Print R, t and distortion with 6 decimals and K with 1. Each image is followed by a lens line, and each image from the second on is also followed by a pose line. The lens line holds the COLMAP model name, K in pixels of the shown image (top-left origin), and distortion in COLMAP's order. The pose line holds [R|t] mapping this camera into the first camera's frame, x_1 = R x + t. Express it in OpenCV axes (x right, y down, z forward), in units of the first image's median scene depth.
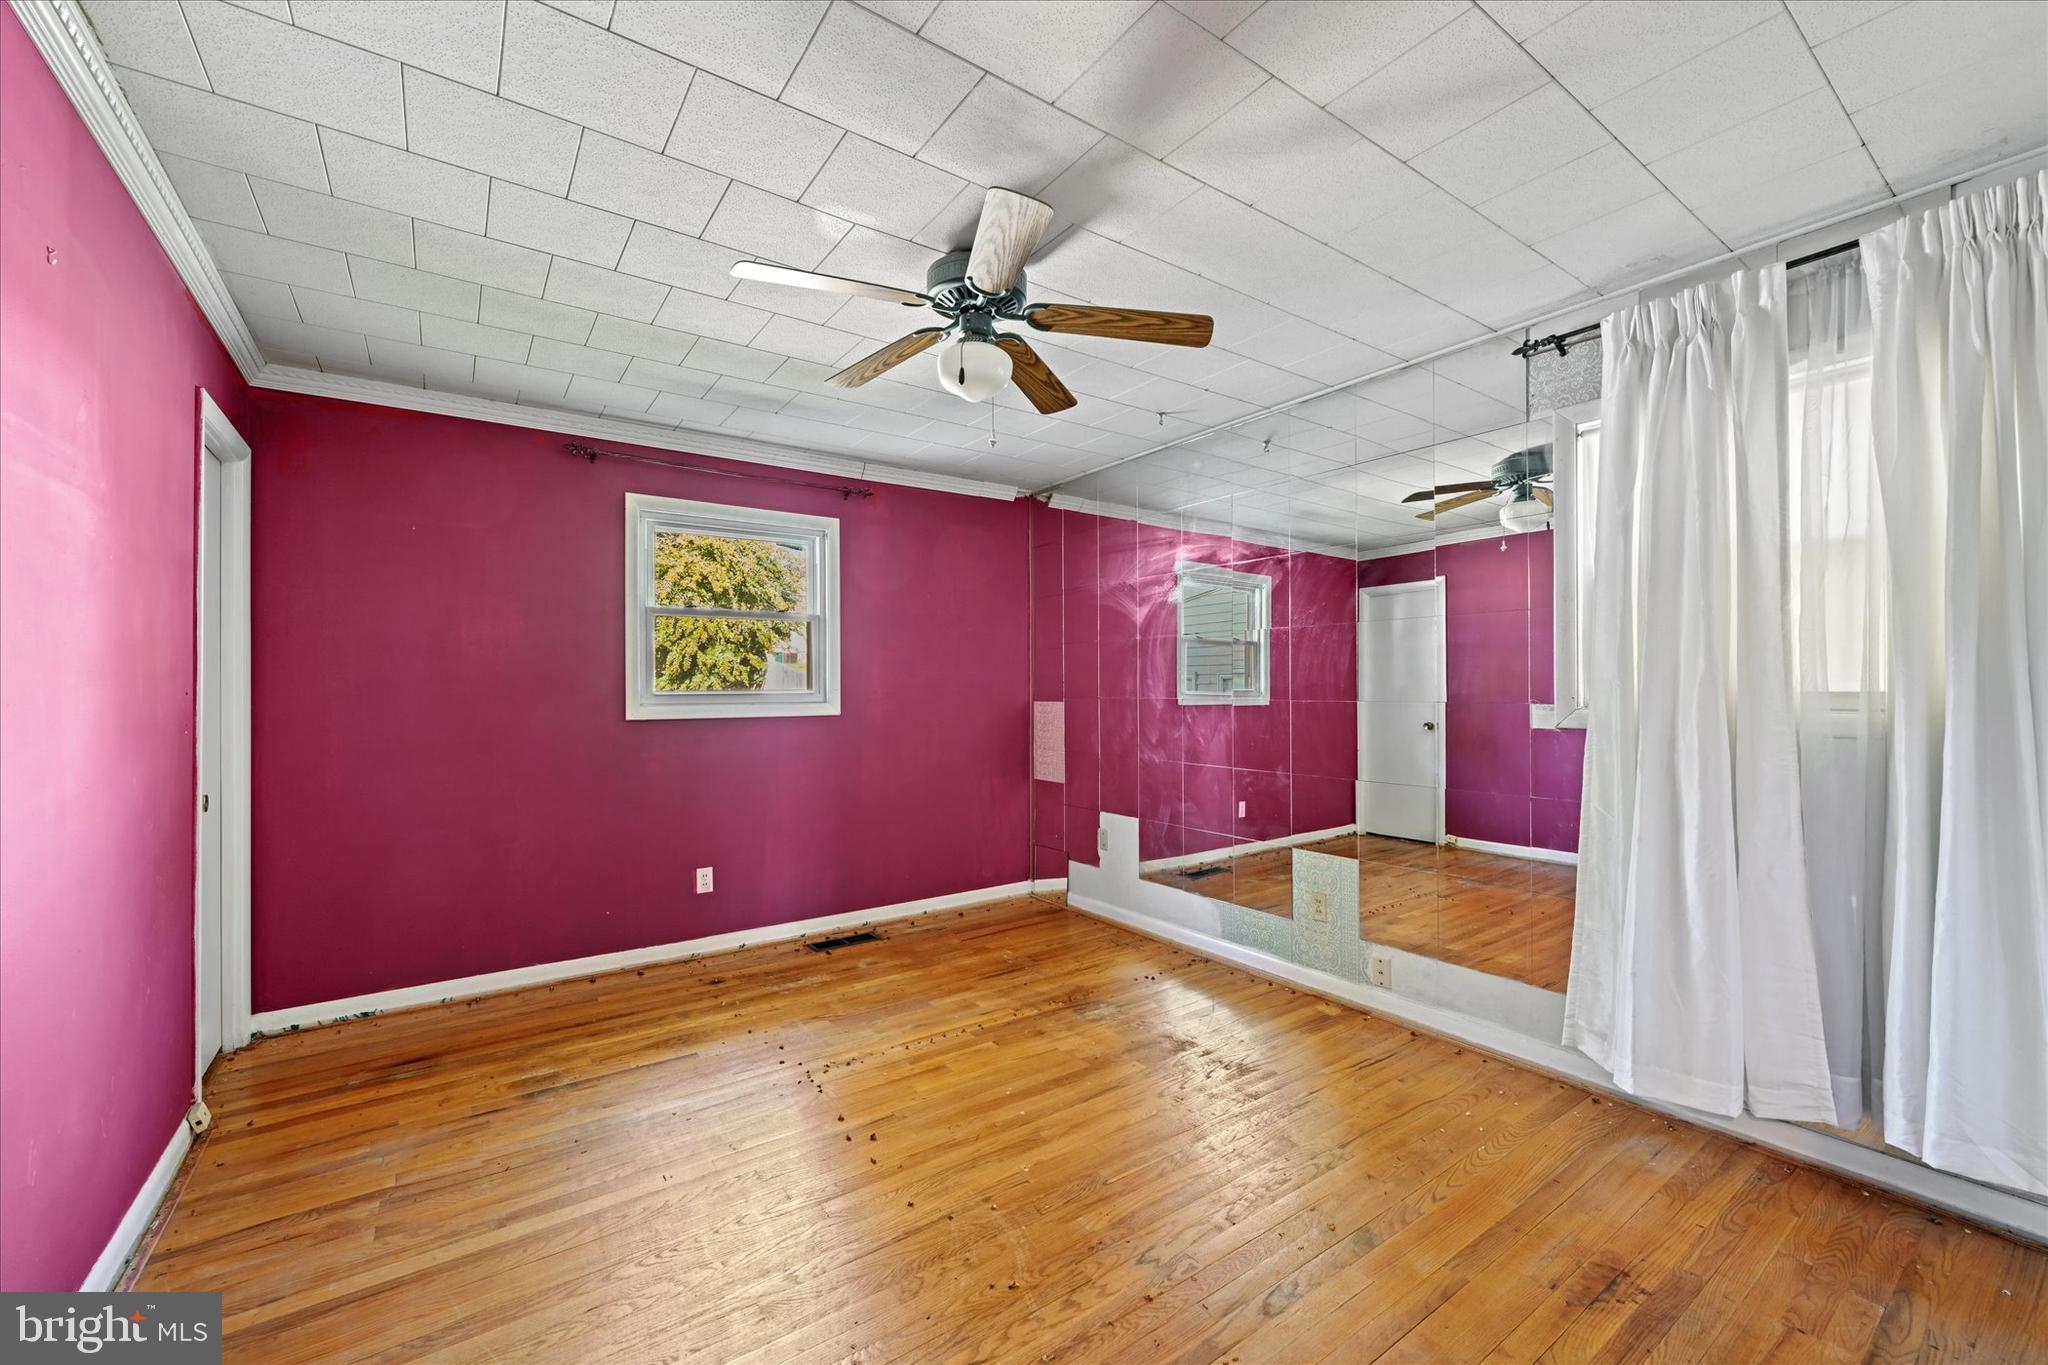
lens RADIAL K [[818.5, 0, 1024.3], [0, 818.5, 683.8], [0, 0, 1]] dist [-0.001901, -0.000141]
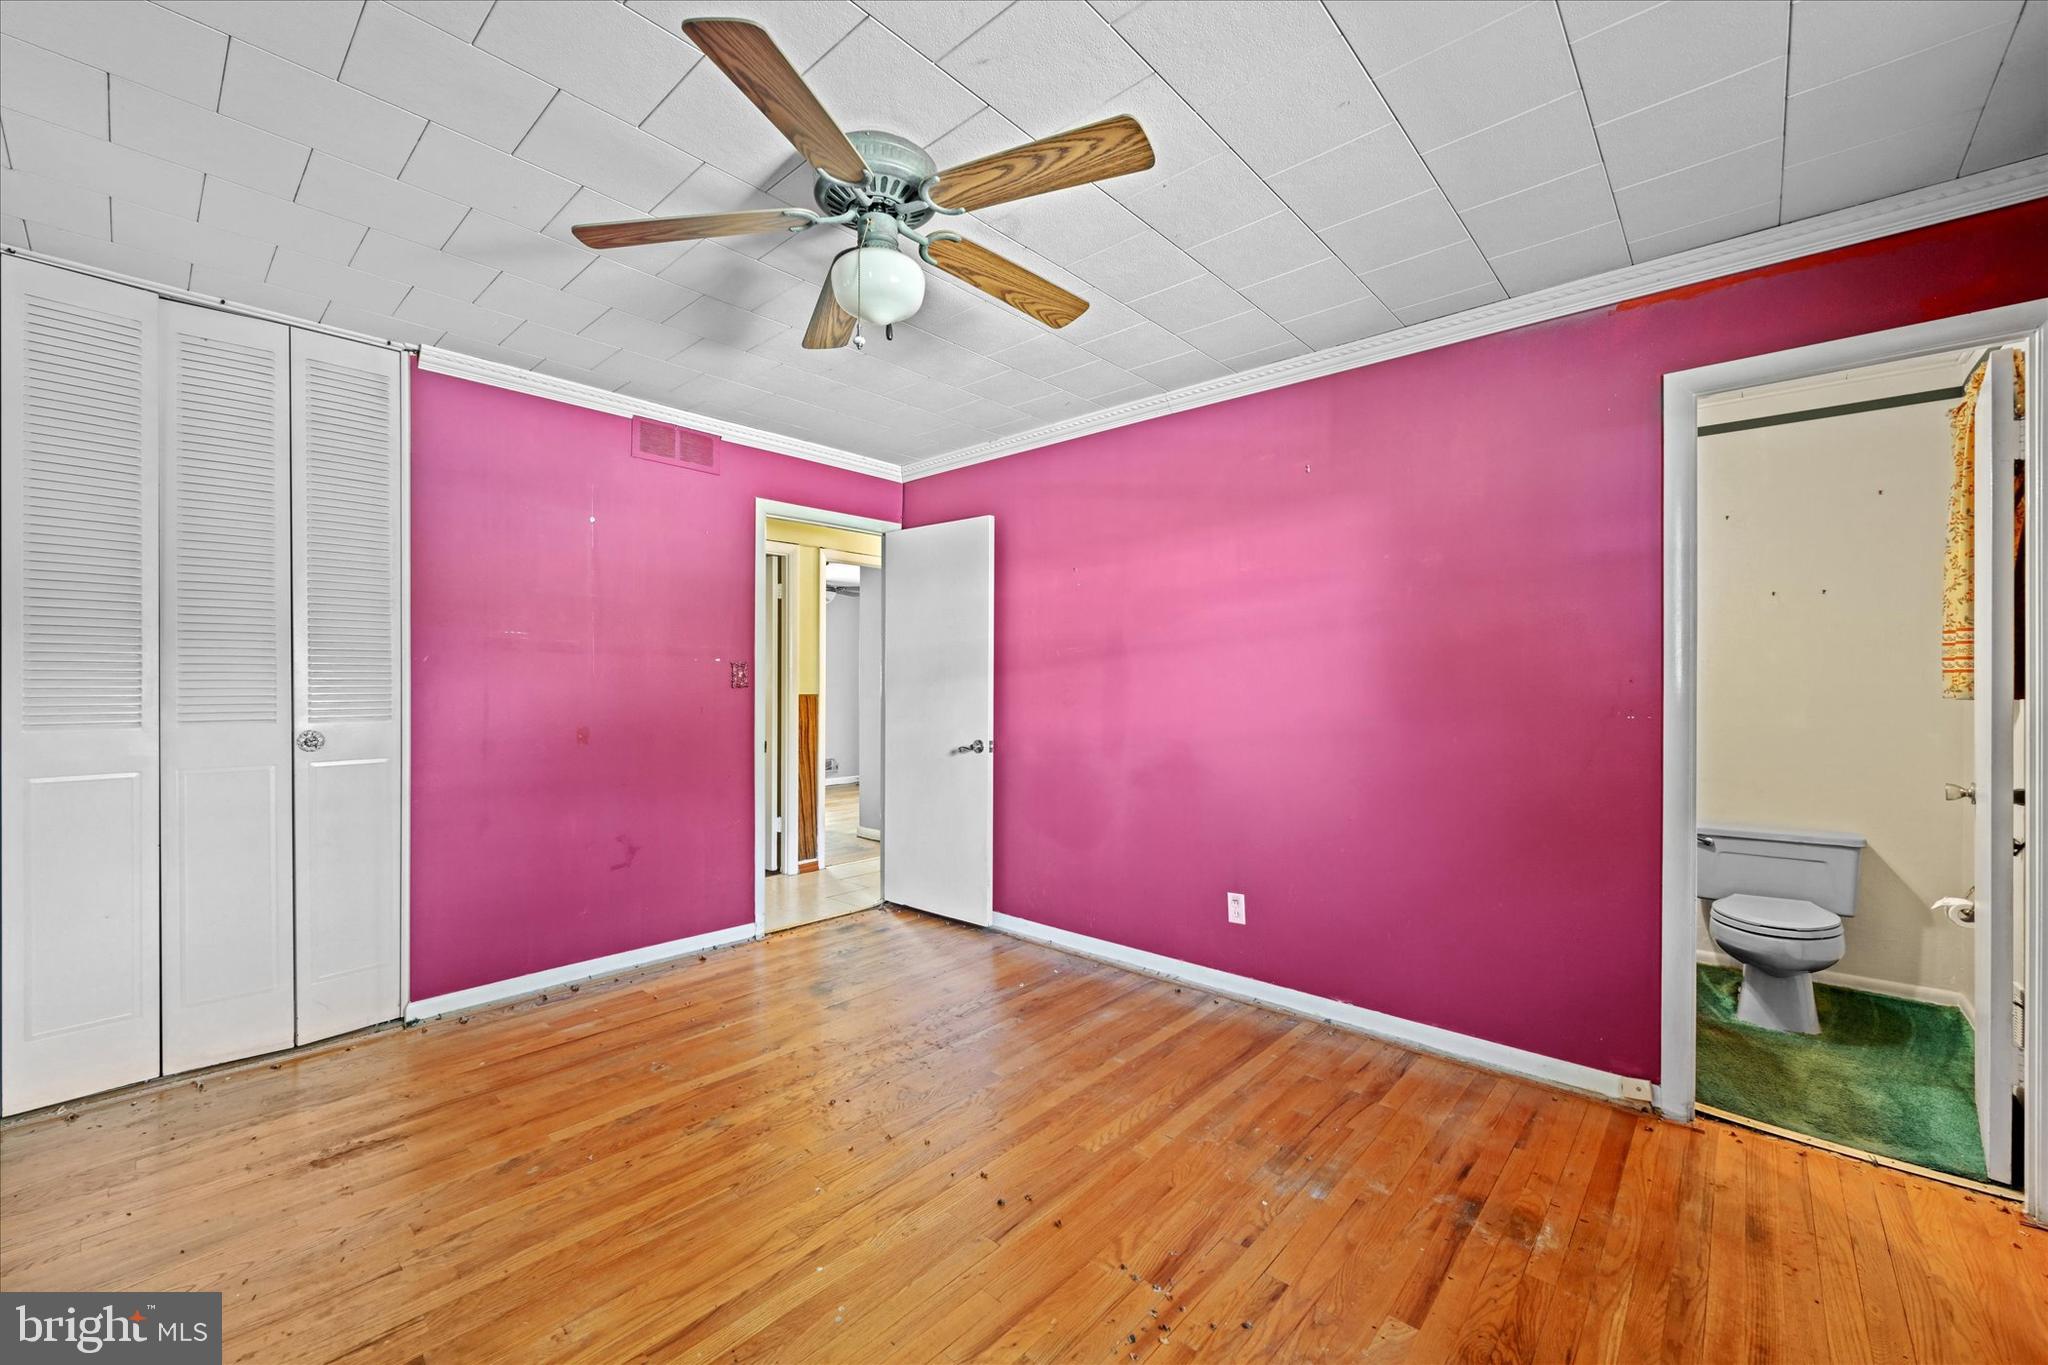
lens RADIAL K [[818.5, 0, 1026.3], [0, 818.5, 684.1], [0, 0, 1]] dist [-0.001901, -0.000141]
pose [[-0.975780, 0.001495, -0.218747, -0.022088], [0.001158, 0.999998, 0.001669, 0.011380], [0.218749, 0.001375, -0.975780, 1.661992]]
